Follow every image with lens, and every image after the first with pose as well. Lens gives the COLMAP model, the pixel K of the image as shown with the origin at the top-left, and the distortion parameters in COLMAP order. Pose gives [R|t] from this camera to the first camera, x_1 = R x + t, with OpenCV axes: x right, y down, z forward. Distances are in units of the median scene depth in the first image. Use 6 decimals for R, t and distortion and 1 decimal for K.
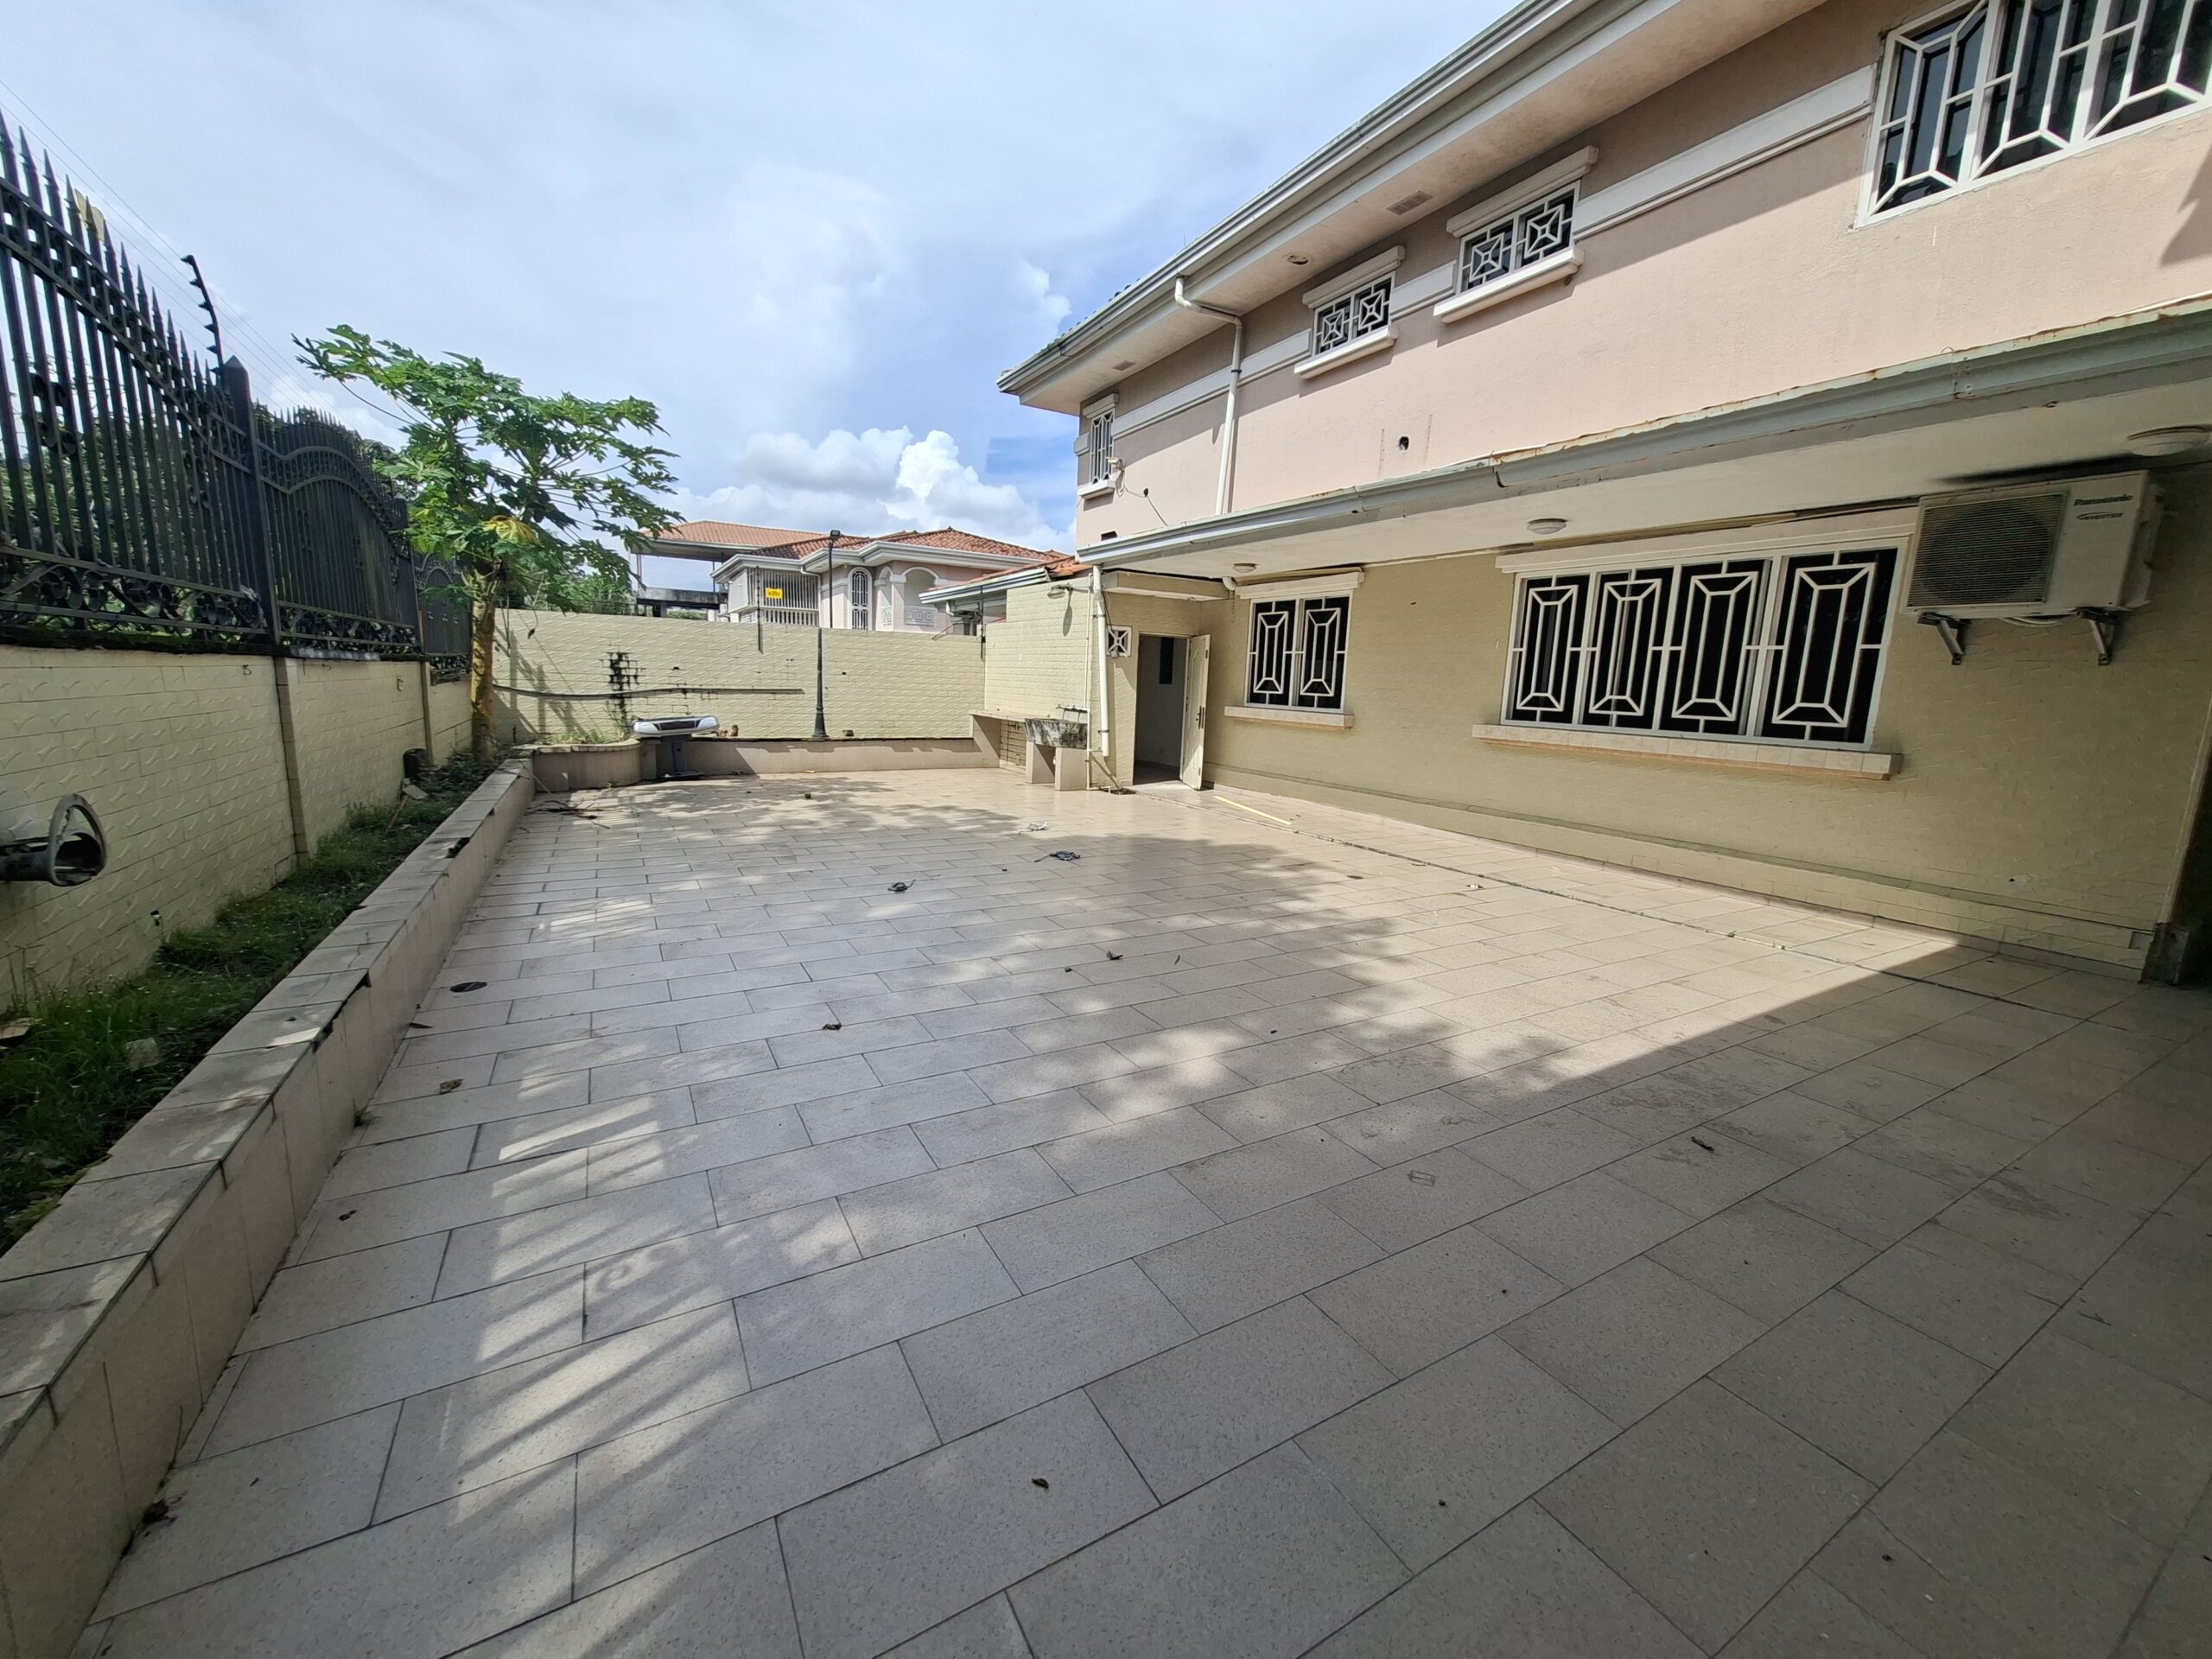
lens RADIAL K [[870.5, 0, 1100.1], [0, 870.5, 824.8], [0, 0, 1]] dist [-0.003611, 0.001704]
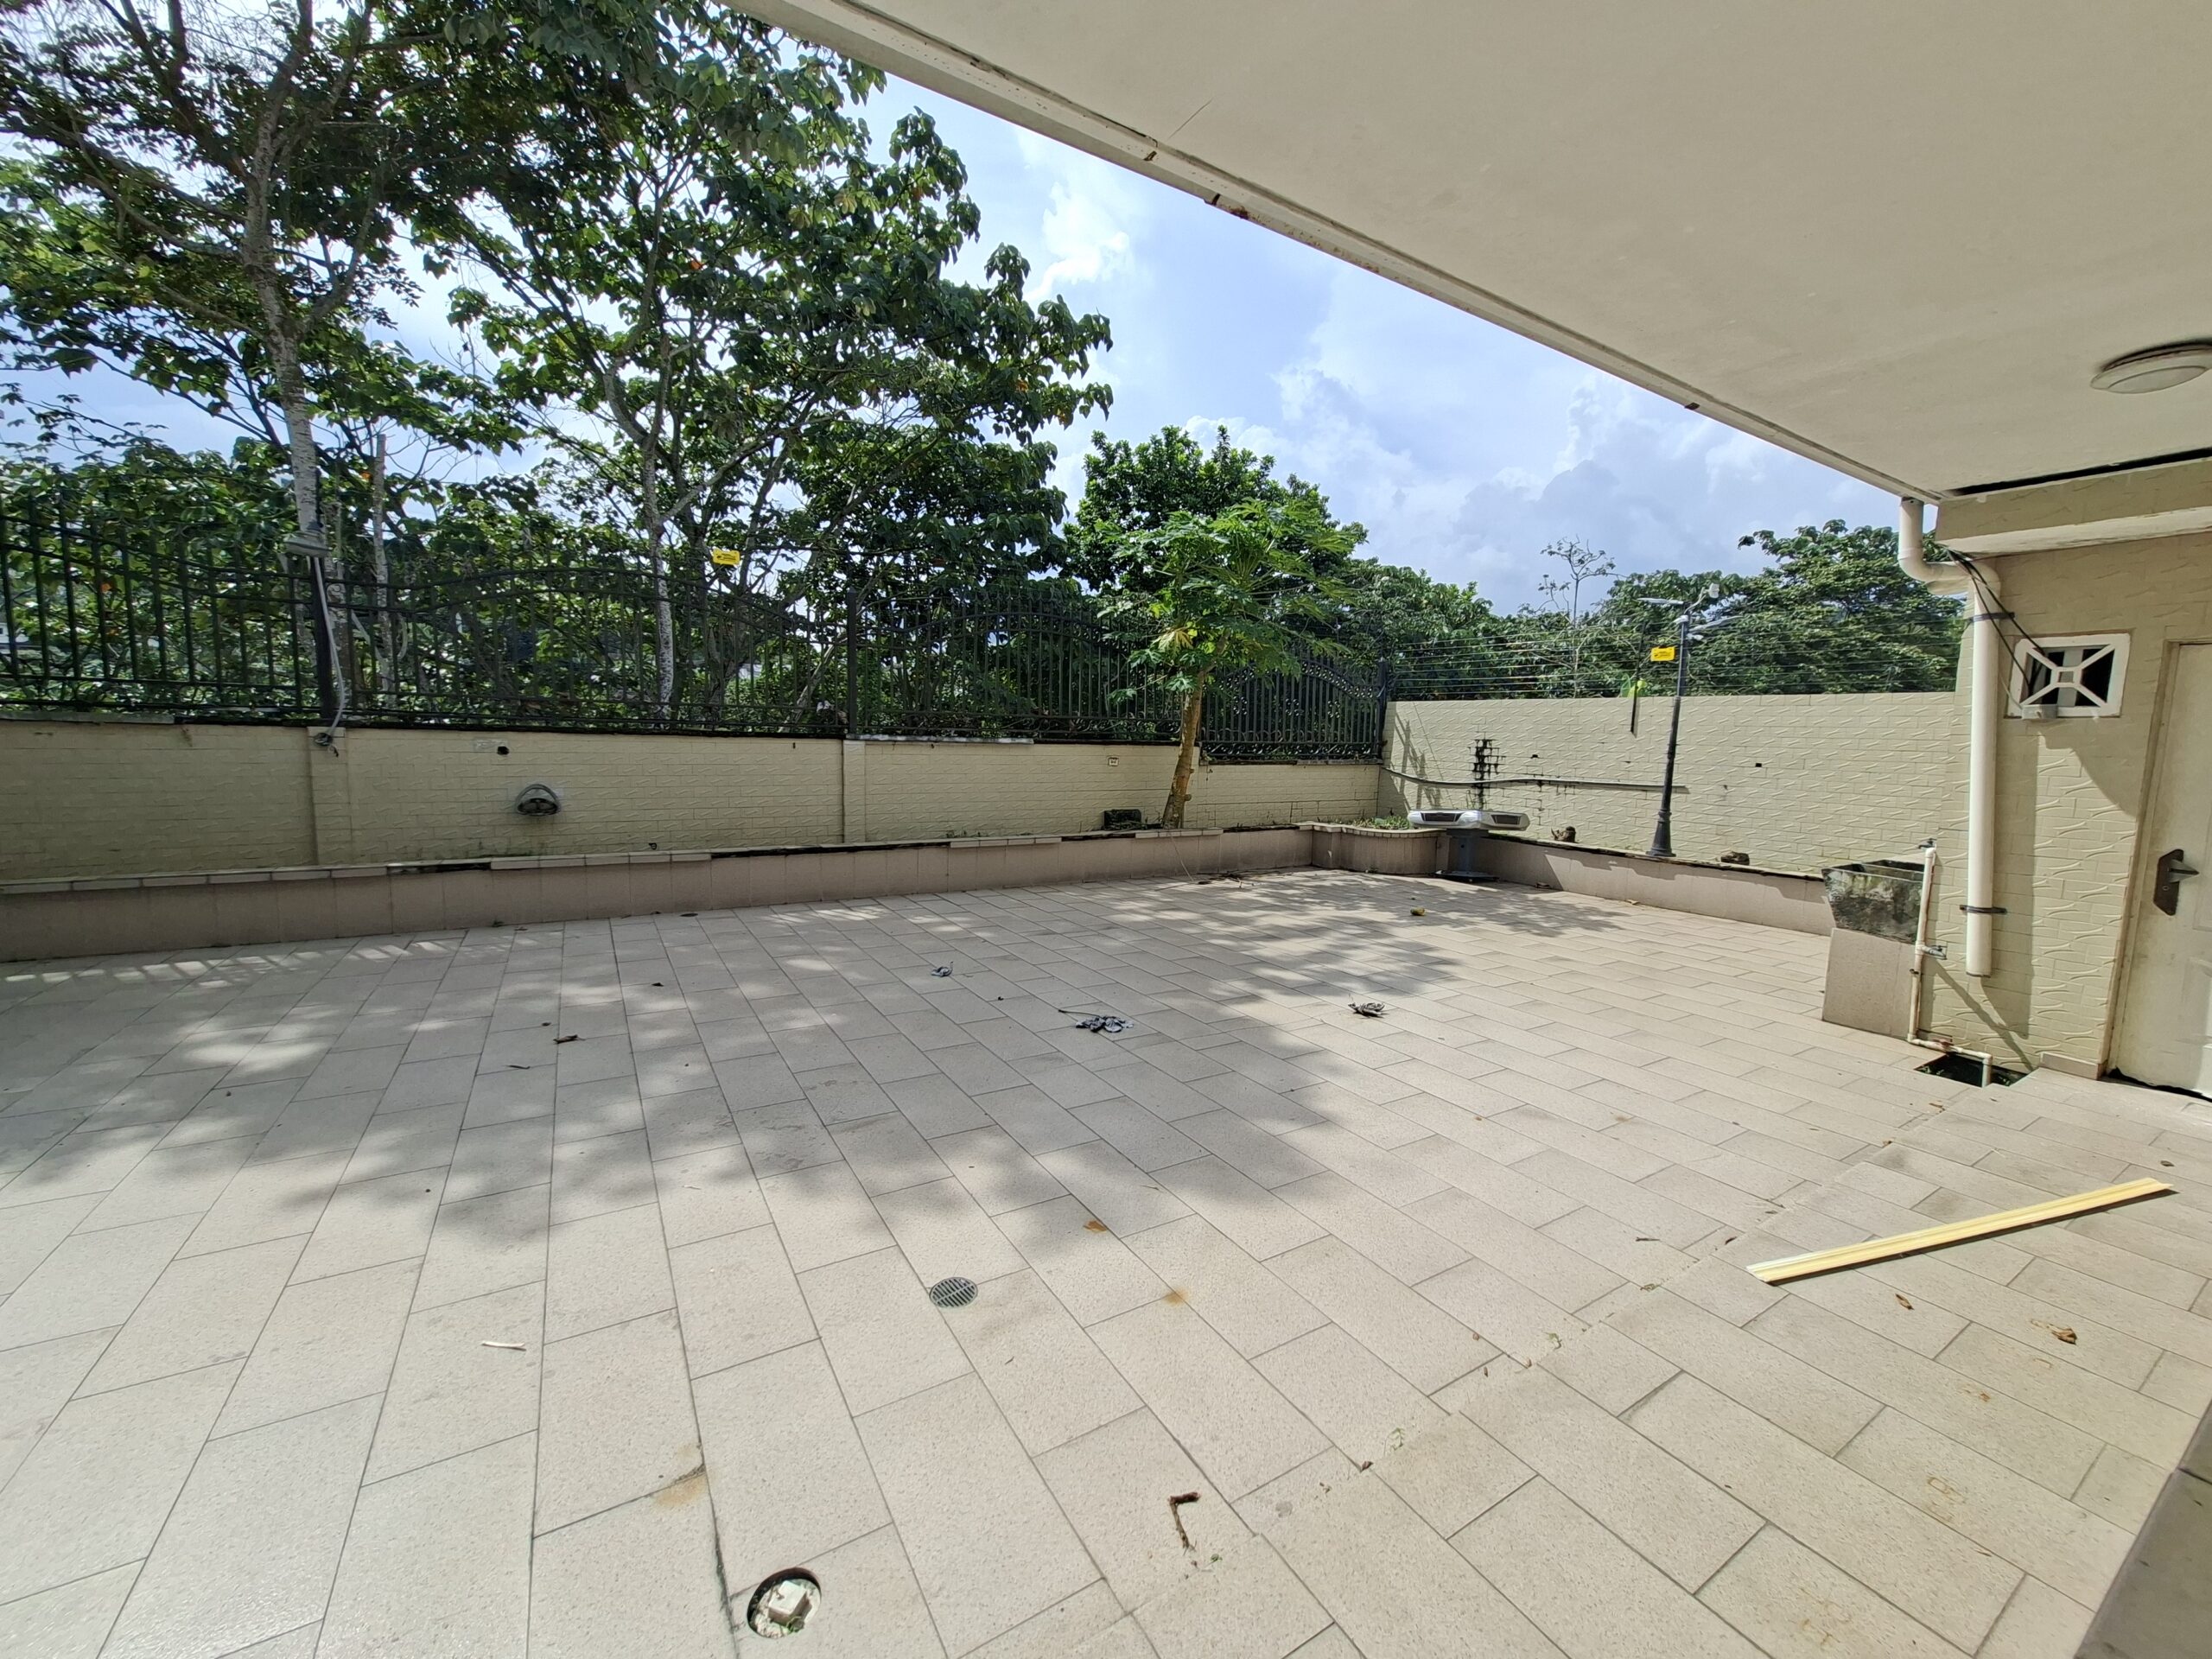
lens RADIAL K [[870.5, 0, 1103.7], [0, 870.5, 824.3], [0, 0, 1]] dist [-0.003611, 0.001704]
pose [[0.034634, 0.073209, -0.996715, 0.973451], [-0.192846, 0.979060, 0.065211, -0.244880], [0.980618, 0.189954, 0.048026, 1.533739]]
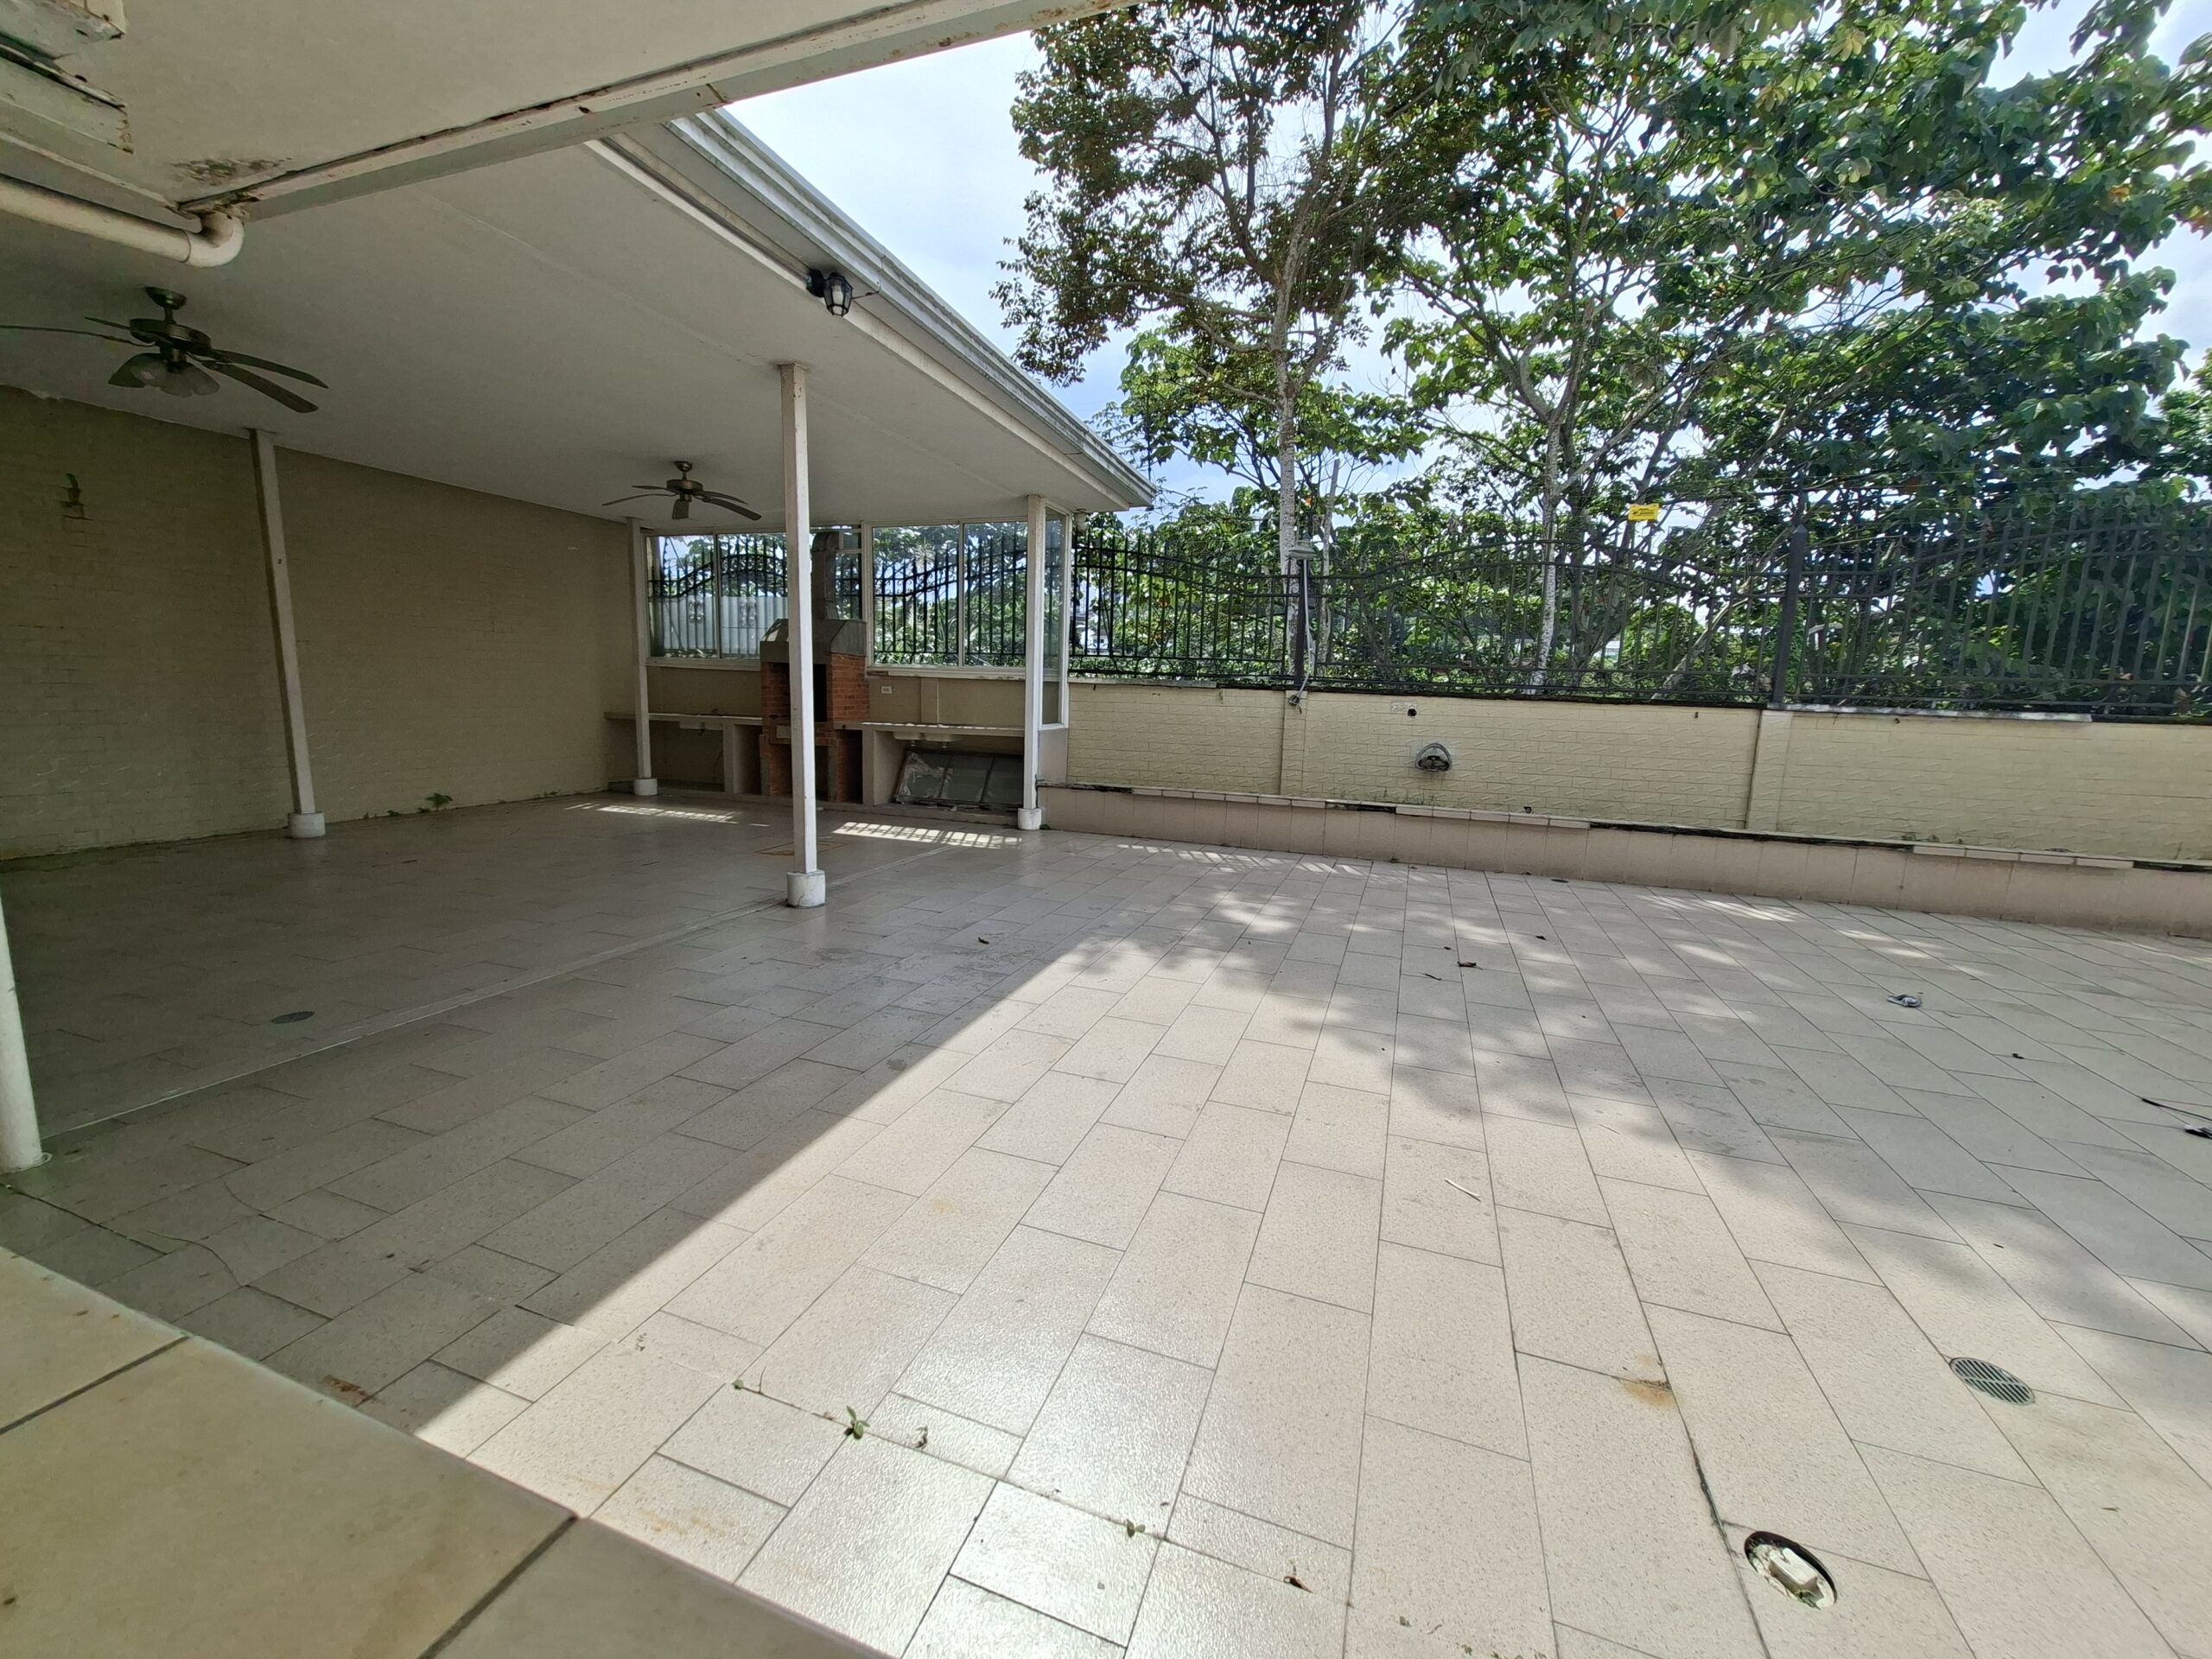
lens RADIAL K [[870.5, 0, 1105.9], [0, 870.5, 827.3], [0, 0, 1]] dist [-0.003611, 0.001704]
pose [[-0.755519, 0.048025, -0.653365, 1.035701], [-0.165070, 0.951177, 0.260795, -0.202537], [0.633990, 0.304886, -0.710704, 1.472274]]
